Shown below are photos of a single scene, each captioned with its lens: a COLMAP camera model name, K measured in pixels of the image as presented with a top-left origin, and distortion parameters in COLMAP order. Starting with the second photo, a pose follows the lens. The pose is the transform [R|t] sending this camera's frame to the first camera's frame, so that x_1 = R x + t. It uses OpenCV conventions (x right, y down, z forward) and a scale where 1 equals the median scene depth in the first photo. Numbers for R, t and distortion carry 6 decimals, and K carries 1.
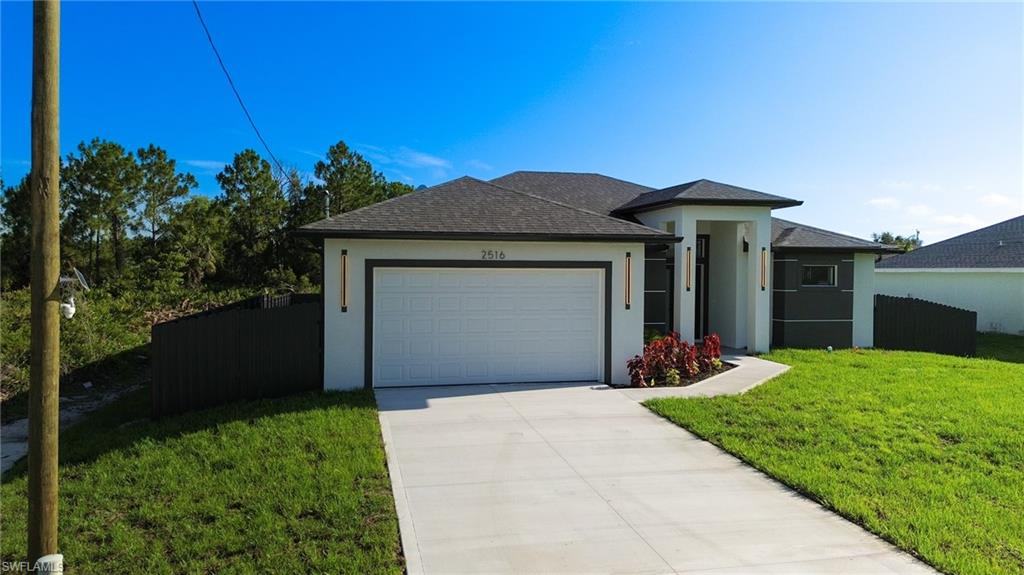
lens RADIAL K [[724.3, 0, 508.0], [0, 724.3, 283.9], [0, 0, 1]] dist [0.069659, -0.070010]
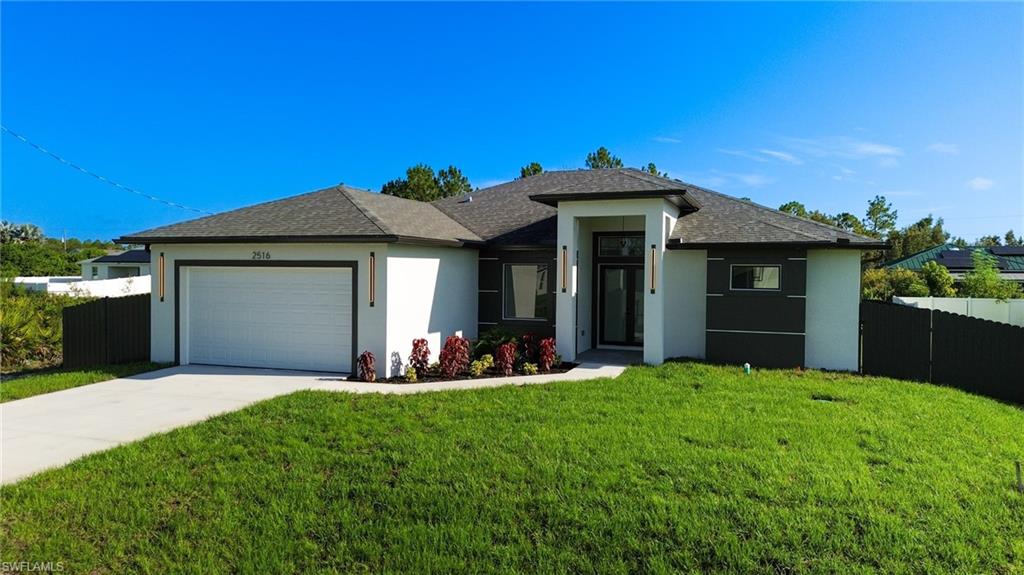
lens RADIAL K [[724.3, 0, 510.3], [0, 724.3, 295.0], [0, 0, 1]] dist [0.069659, -0.070010]
pose [[0.842574, 0.019811, -0.538216, 0.656948], [-0.013465, 0.999786, 0.015723, -0.000839], [0.538412, -0.006000, 0.842660, 0.167302]]
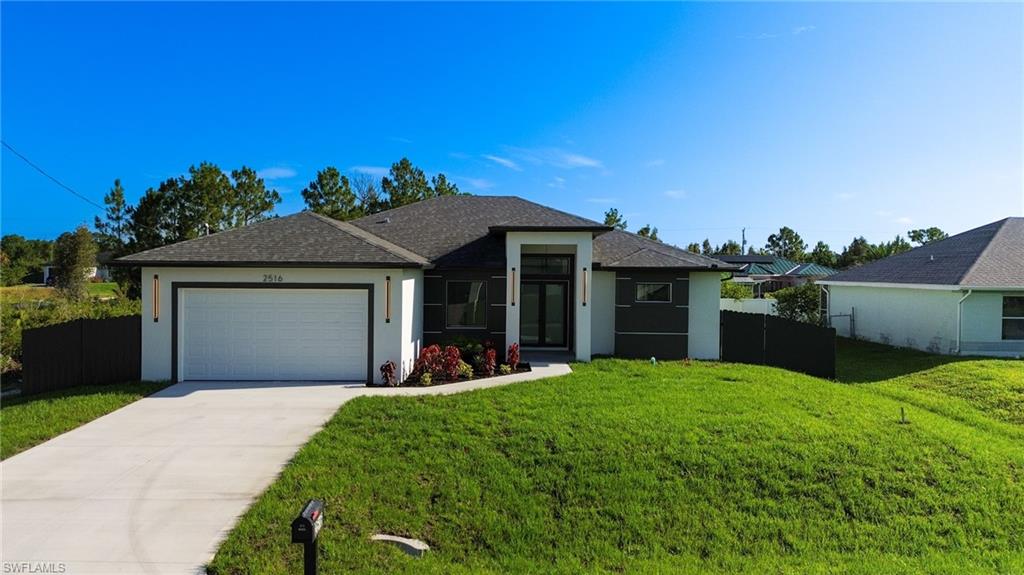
lens RADIAL K [[724.3, 0, 512.2], [0, 724.3, 286.4], [0, 0, 1]] dist [0.069659, -0.070010]
pose [[0.979162, 0.007695, -0.202934, 0.453967], [-0.007090, 0.999968, 0.003710, -0.023973], [0.202956, -0.002194, 0.979185, -0.112926]]
